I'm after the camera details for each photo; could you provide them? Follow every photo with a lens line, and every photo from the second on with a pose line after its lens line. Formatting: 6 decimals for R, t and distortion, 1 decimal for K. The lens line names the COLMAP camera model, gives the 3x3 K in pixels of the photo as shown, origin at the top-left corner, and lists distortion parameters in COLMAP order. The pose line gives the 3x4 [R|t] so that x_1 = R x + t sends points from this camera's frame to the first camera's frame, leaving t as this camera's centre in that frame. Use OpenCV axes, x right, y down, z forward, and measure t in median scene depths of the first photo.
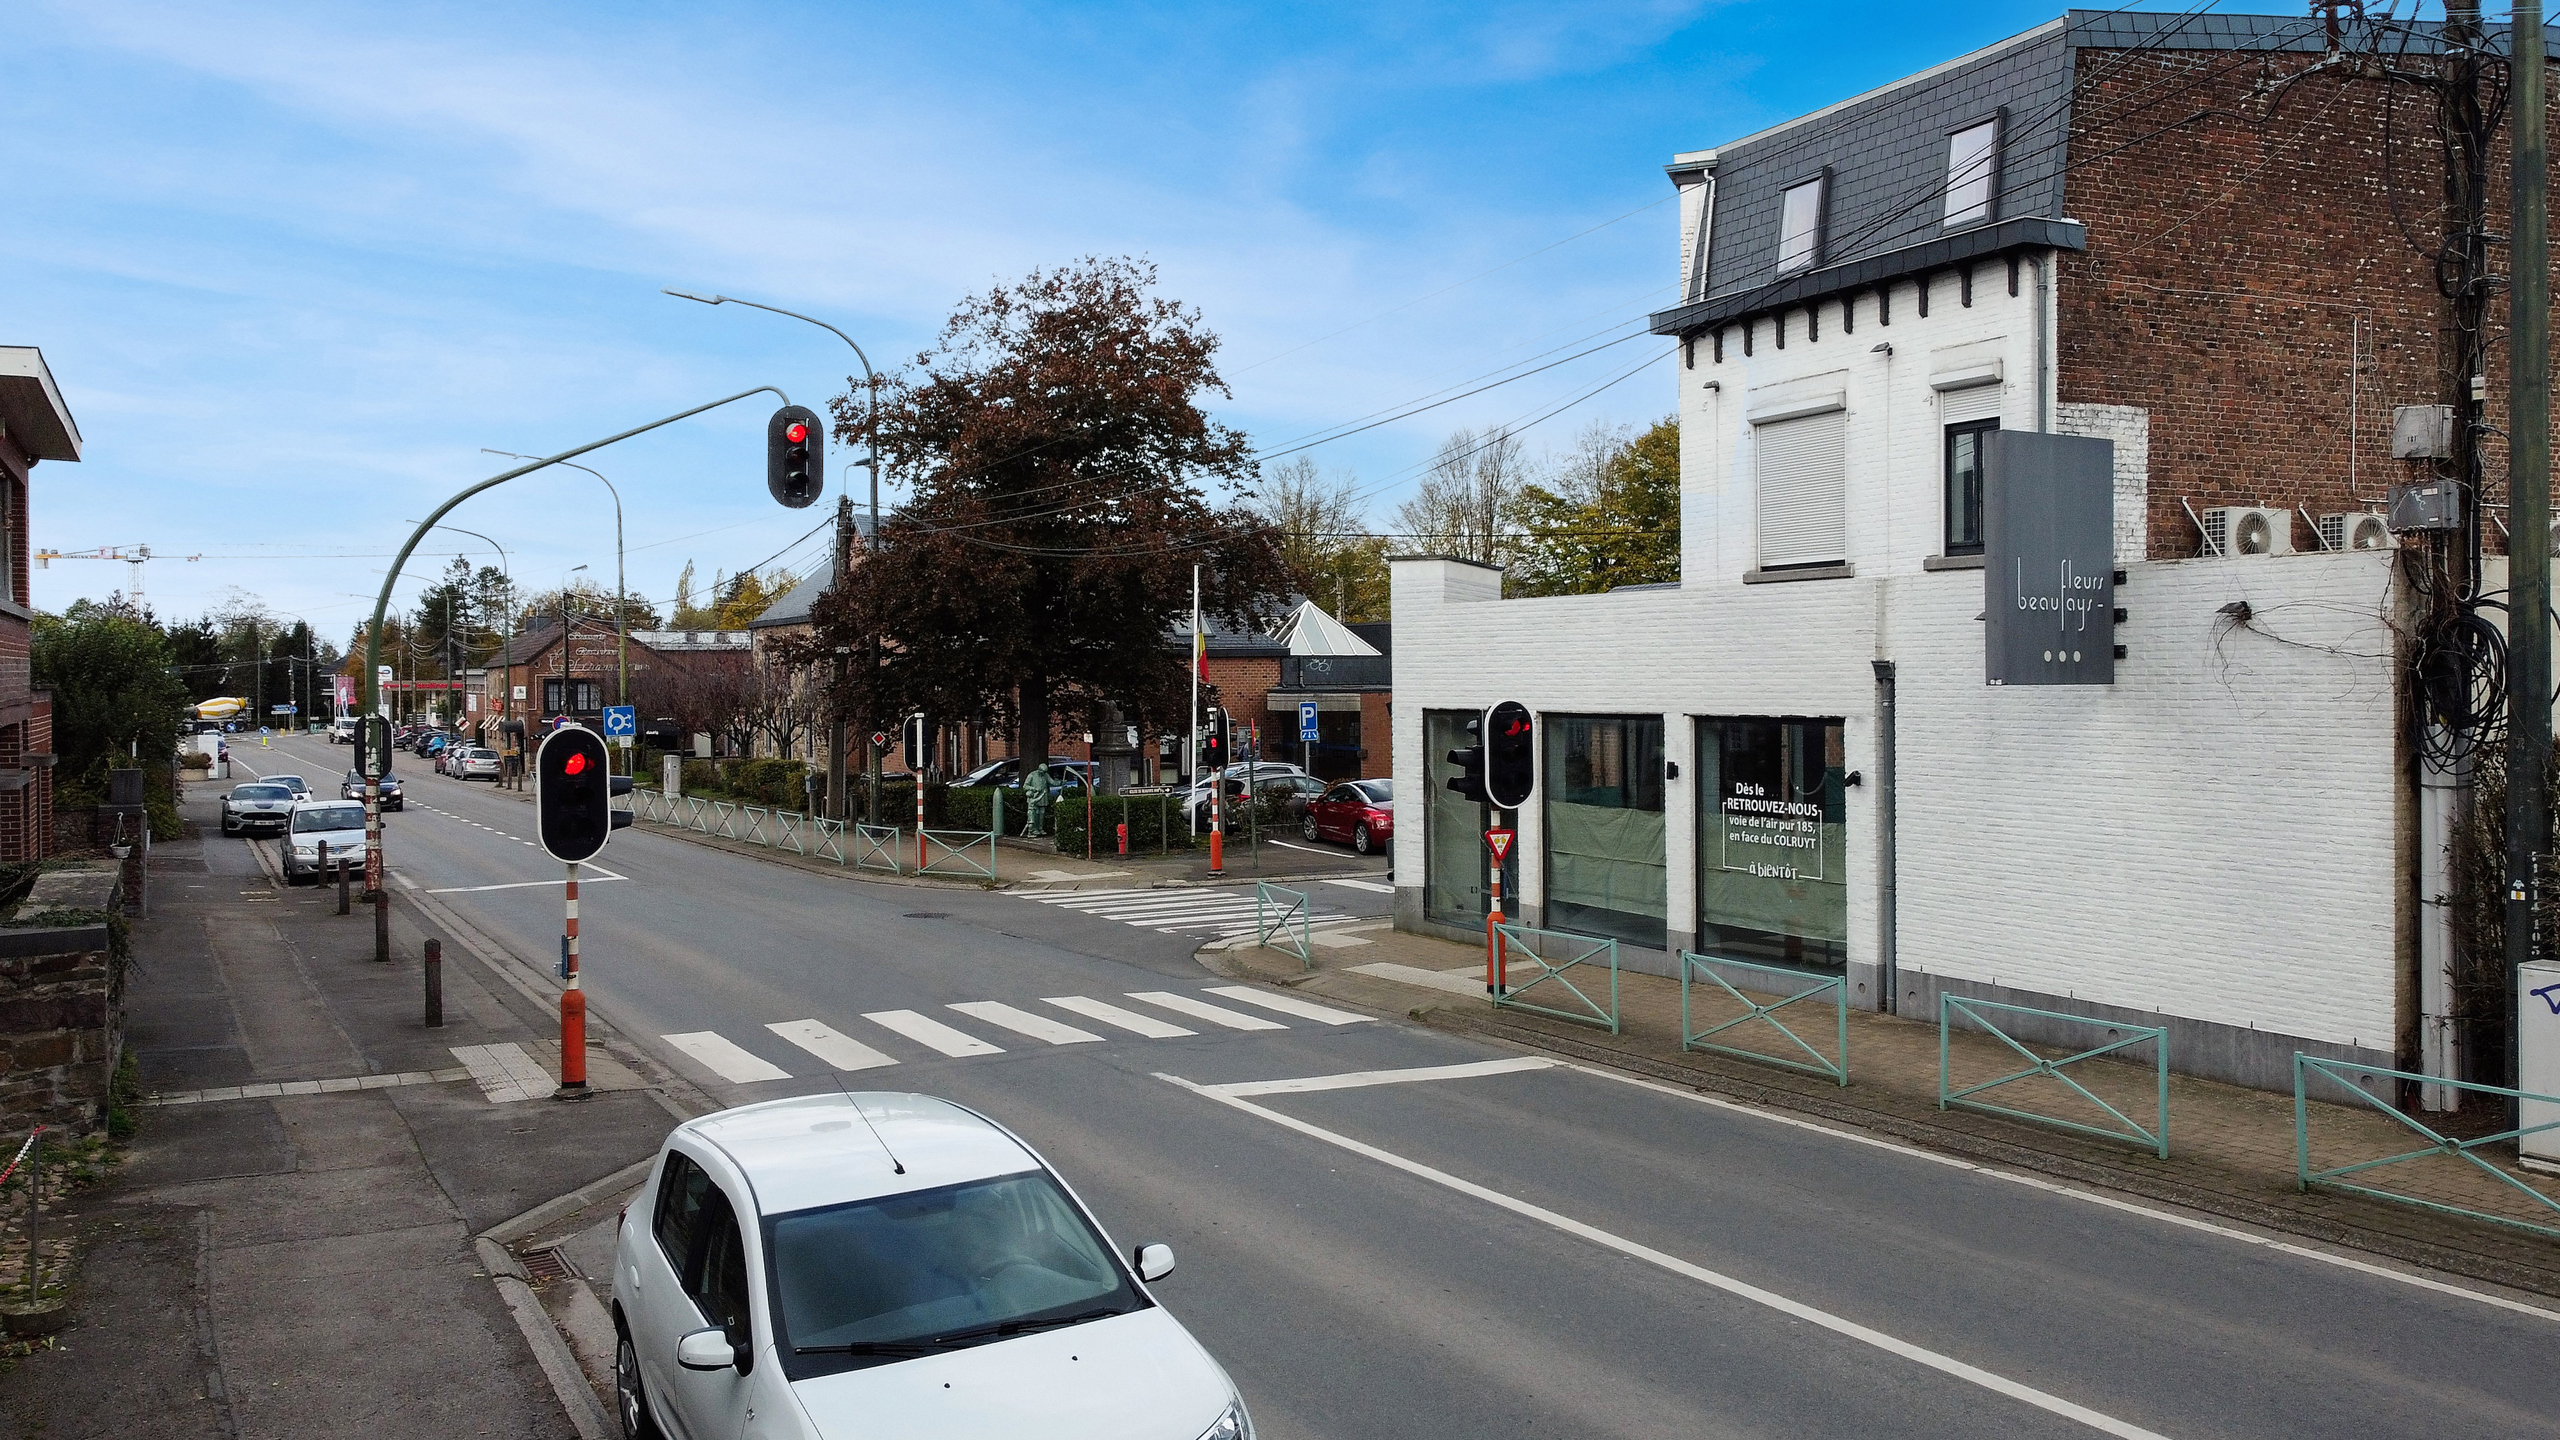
lens RADIAL K [[1995.9, 0, 1277.2], [0, 1995.9, 730.9], [0, 0, 1]] dist [-0.004605, 0.007381]
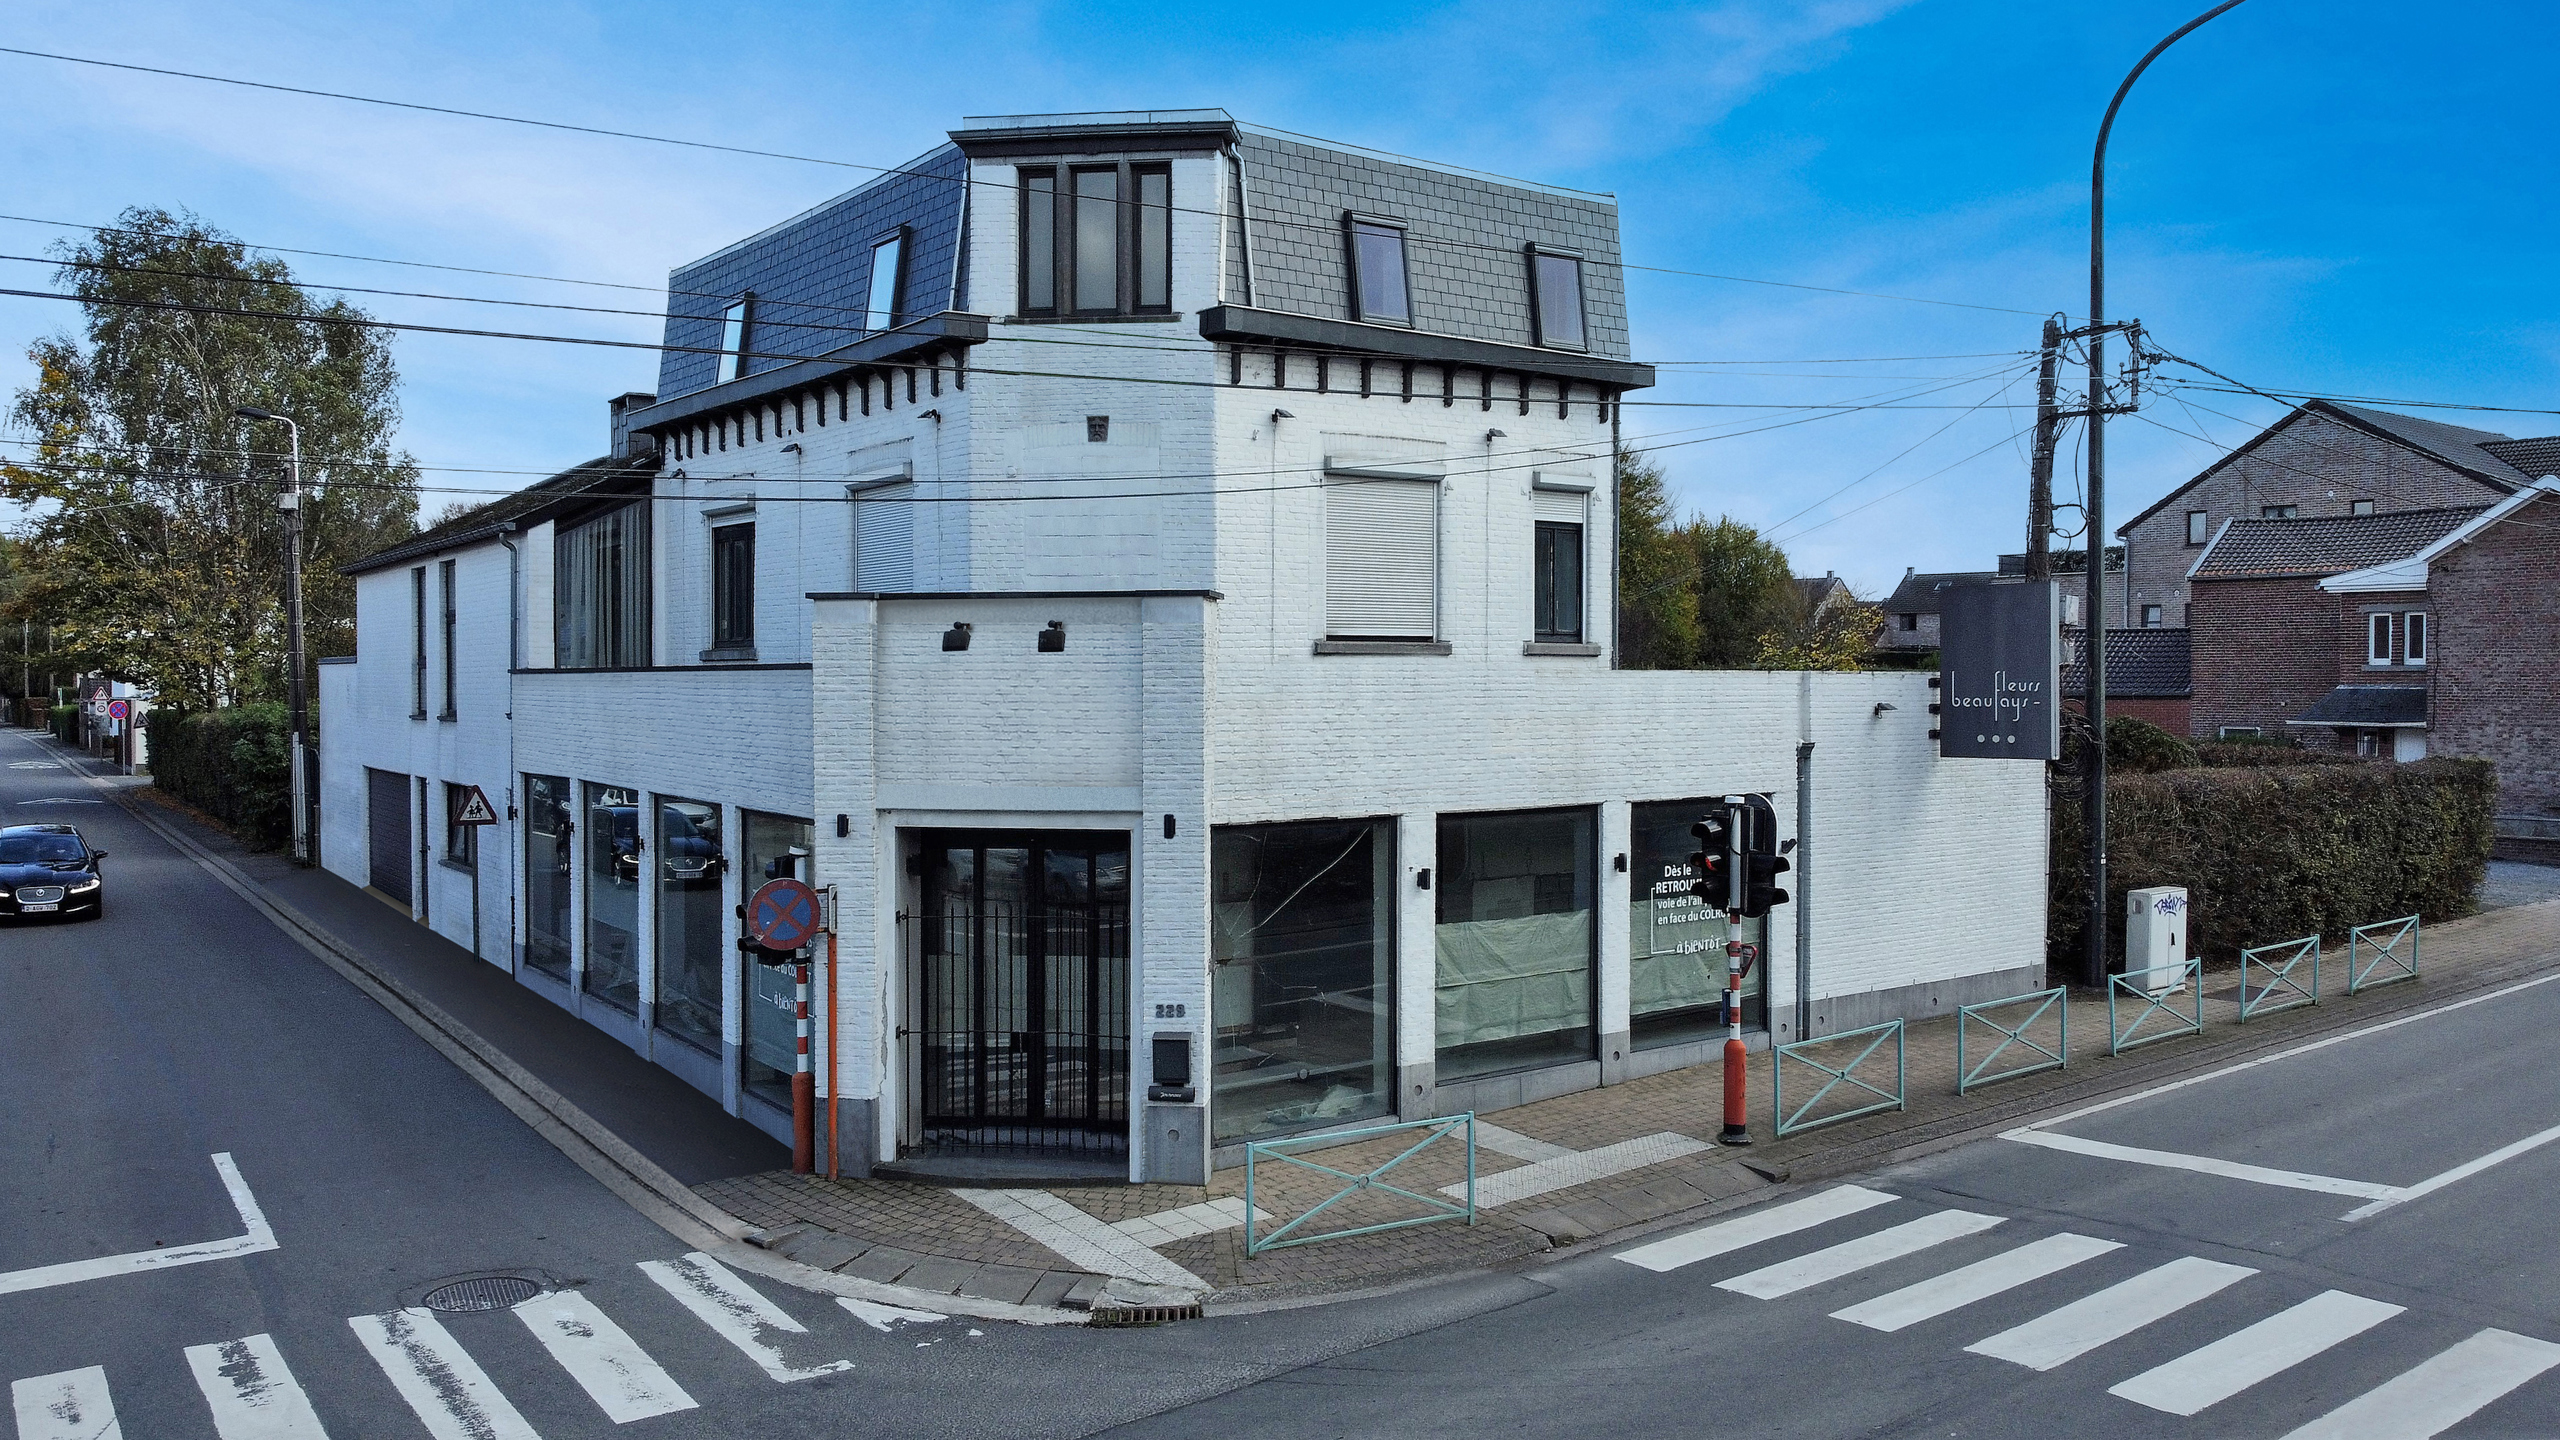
lens RADIAL K [[1995.9, 0, 1274.2], [0, 1995.9, 708.7], [0, 0, 1]] dist [-0.004605, 0.007381]
pose [[-0.169076, -0.008520, 0.985566, -0.701977], [0.028439, 0.999504, 0.013519, -0.070124], [-0.985193, 0.030314, -0.168750, 1.317578]]
